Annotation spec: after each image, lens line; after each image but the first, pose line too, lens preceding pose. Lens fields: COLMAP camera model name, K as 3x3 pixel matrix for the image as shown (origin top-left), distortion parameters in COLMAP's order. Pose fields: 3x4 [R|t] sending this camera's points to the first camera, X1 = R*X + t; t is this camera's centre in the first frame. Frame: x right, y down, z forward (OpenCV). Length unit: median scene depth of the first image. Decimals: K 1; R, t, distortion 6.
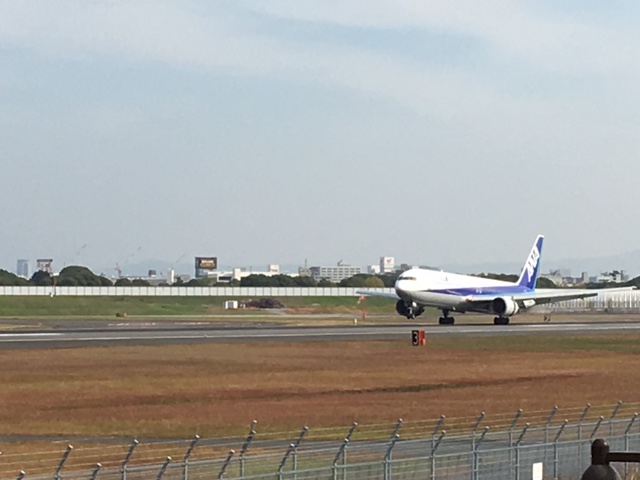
lens RADIAL K [[2675.0, 0, 323.1], [0, 2675.0, 242.2], [0, 0, 1]] dist [0.117038, 0.000000]
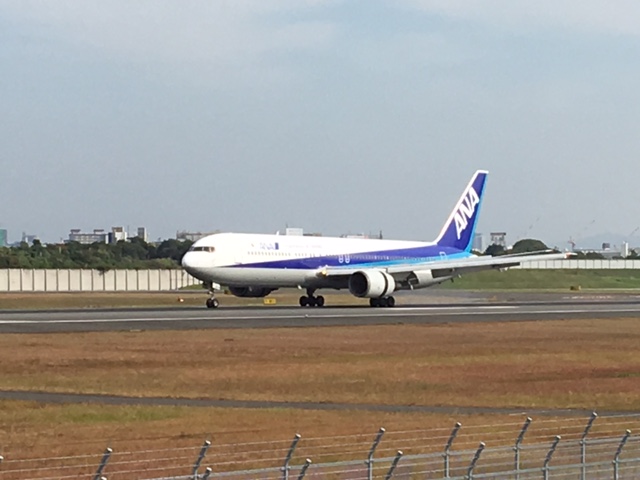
lens RADIAL K [[2675.0, 0, 319.0], [0, 2675.0, 239.1], [0, 0, 1]] dist [0.117038, 0.000000]
pose [[0.985482, -0.004159, -0.169730, 0.141757], [0.005658, 0.999949, 0.008347, 0.005900], [0.169686, -0.009186, 0.985455, 0.257022]]
